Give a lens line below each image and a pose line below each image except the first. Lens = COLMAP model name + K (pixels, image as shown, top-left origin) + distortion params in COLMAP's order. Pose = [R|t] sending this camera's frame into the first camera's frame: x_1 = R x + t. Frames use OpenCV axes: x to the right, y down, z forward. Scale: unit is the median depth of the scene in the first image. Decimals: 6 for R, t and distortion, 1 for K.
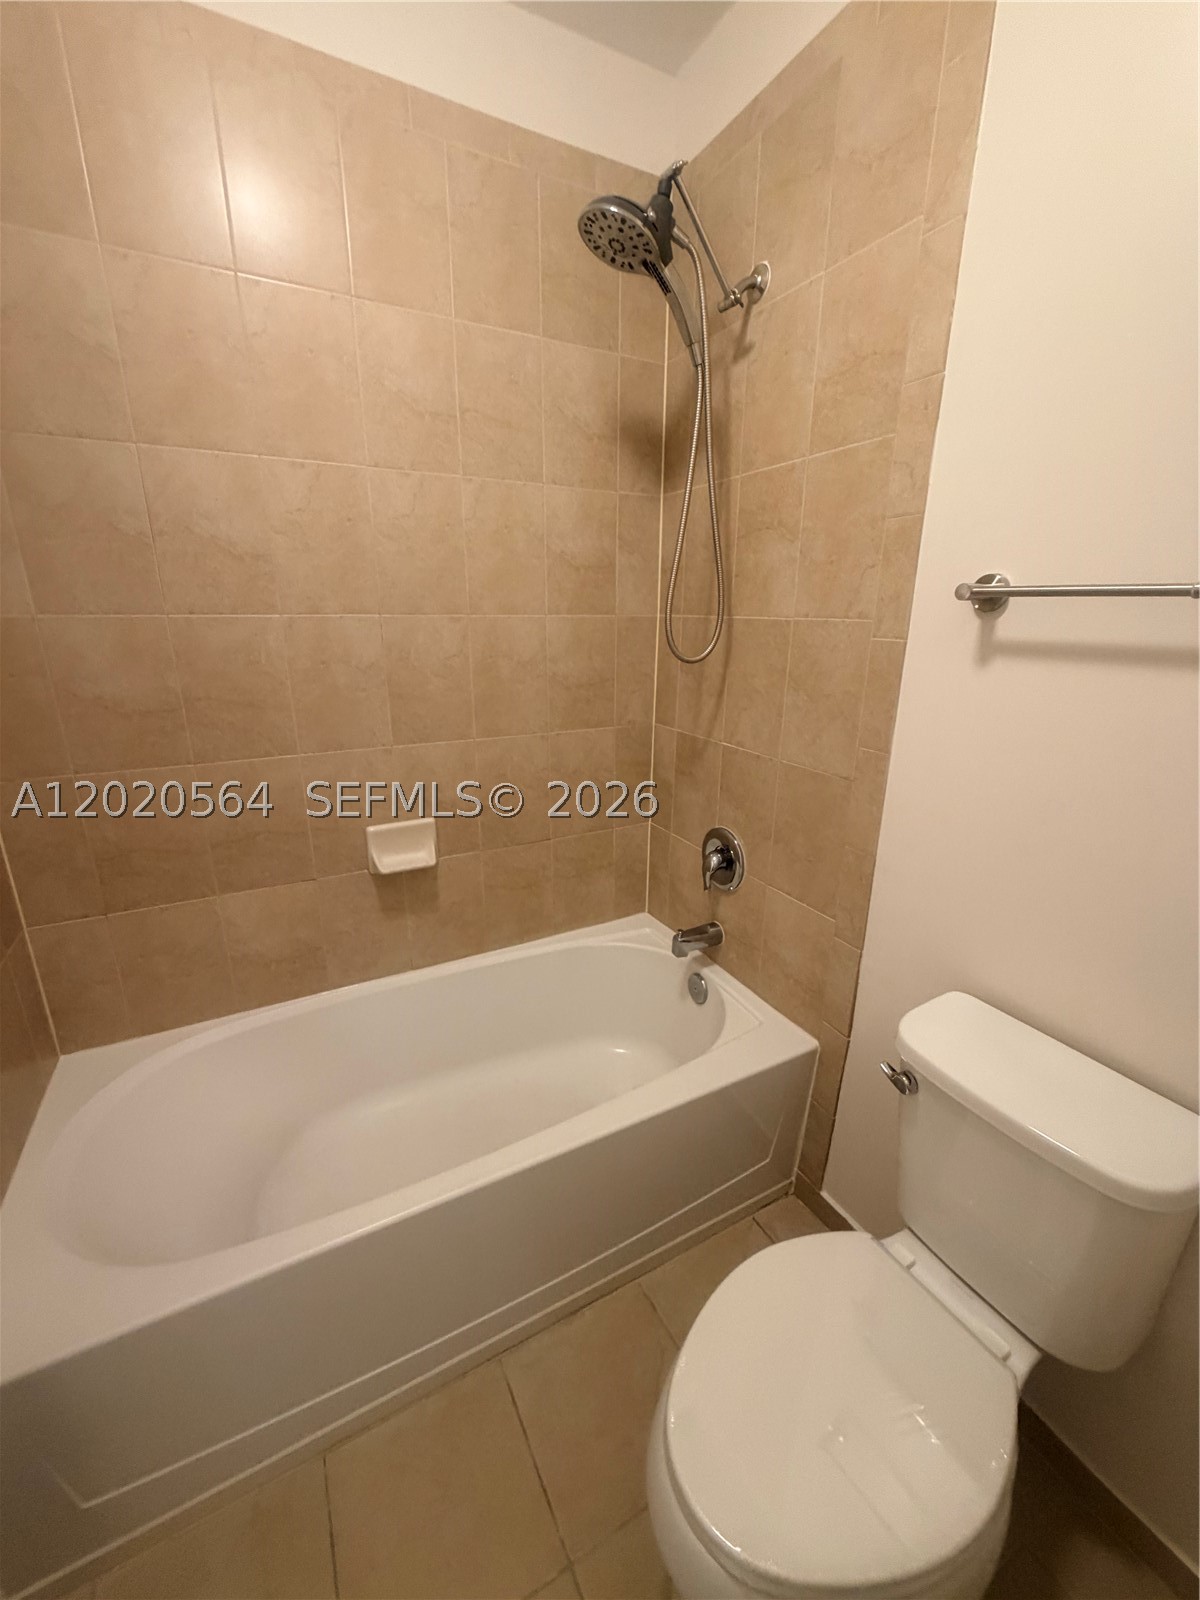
lens RADIAL K [[633.0, 0, 600.0], [0, 633.0, 800.0], [0, 0, 1]] dist [0.000956, -0.000336]
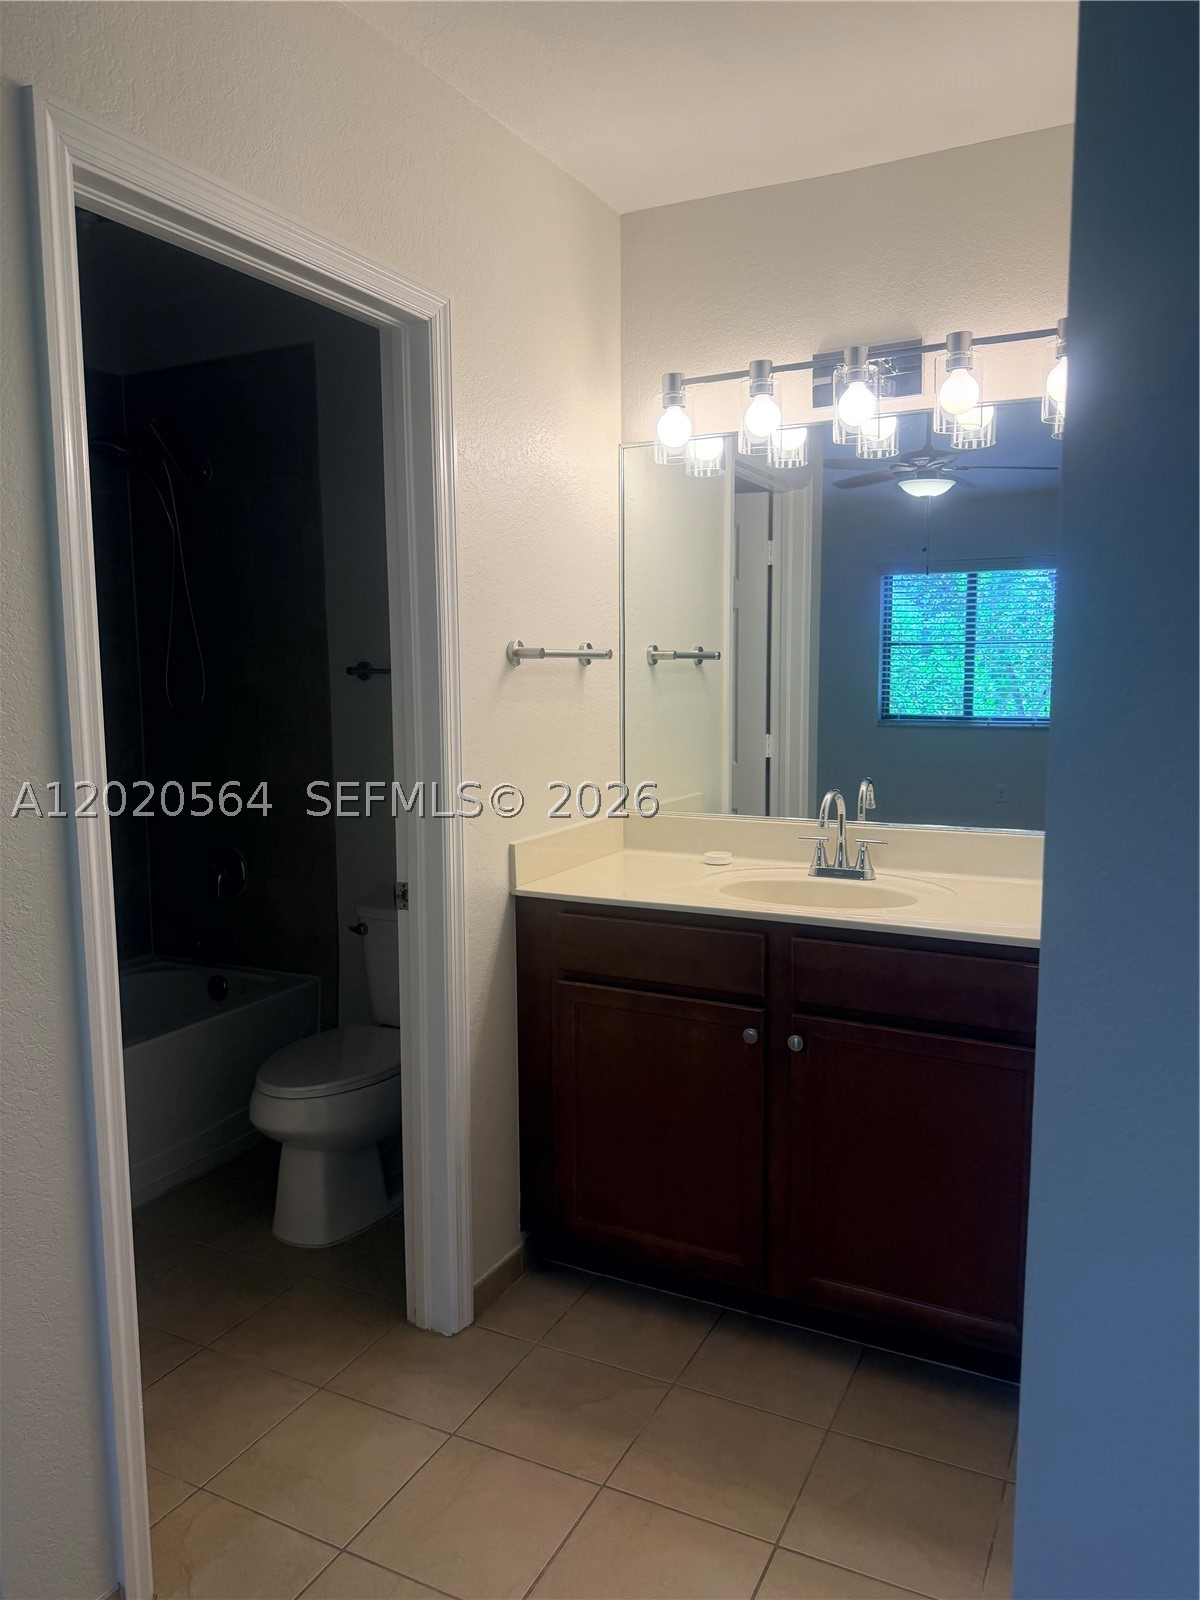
lens RADIAL K [[1113.6, 0, 601.1], [0, 1113.6, 809.8], [0, 0, 1]] dist [0.145835, -0.254417]
pose [[0.819340, -0.083121, 0.567250, -0.649180], [0.178923, 0.977088, -0.115263, 0.508681], [-0.544672, 0.195934, 0.815440, -1.739407]]
